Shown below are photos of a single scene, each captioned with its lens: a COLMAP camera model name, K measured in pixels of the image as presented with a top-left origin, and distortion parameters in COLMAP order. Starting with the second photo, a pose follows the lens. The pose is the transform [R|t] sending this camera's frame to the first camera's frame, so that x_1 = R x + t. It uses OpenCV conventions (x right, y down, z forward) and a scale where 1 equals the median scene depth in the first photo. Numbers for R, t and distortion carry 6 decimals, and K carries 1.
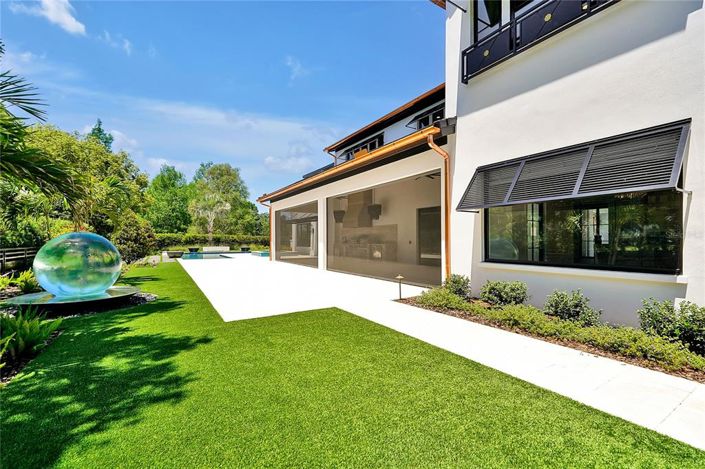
lens RADIAL K [[300.5, 0, 345.7], [0, 300.5, 246.8], [0, 0, 1]] dist [-0.002903, 0.000793]
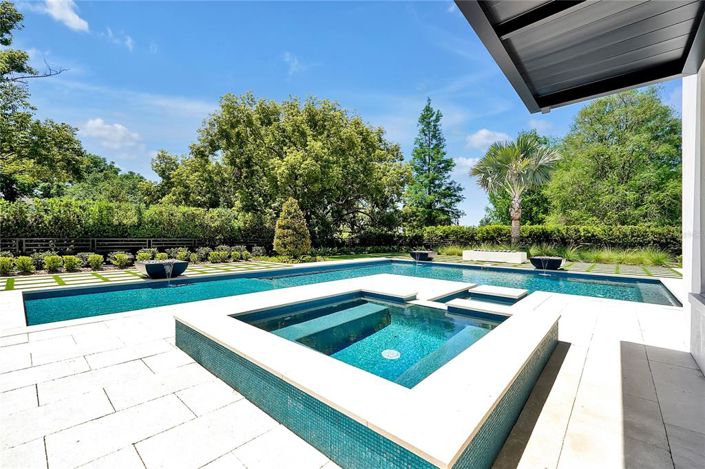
lens RADIAL K [[300.5, 0, 352.1], [0, 300.5, 235.8], [0, 0, 1]] dist [-0.002903, 0.000793]
pose [[0.300700, -0.000016, -0.953719, -0.054688], [-0.029445, 0.999523, -0.009301, -0.007536], [0.953264, 0.030879, 0.300556, 0.438636]]
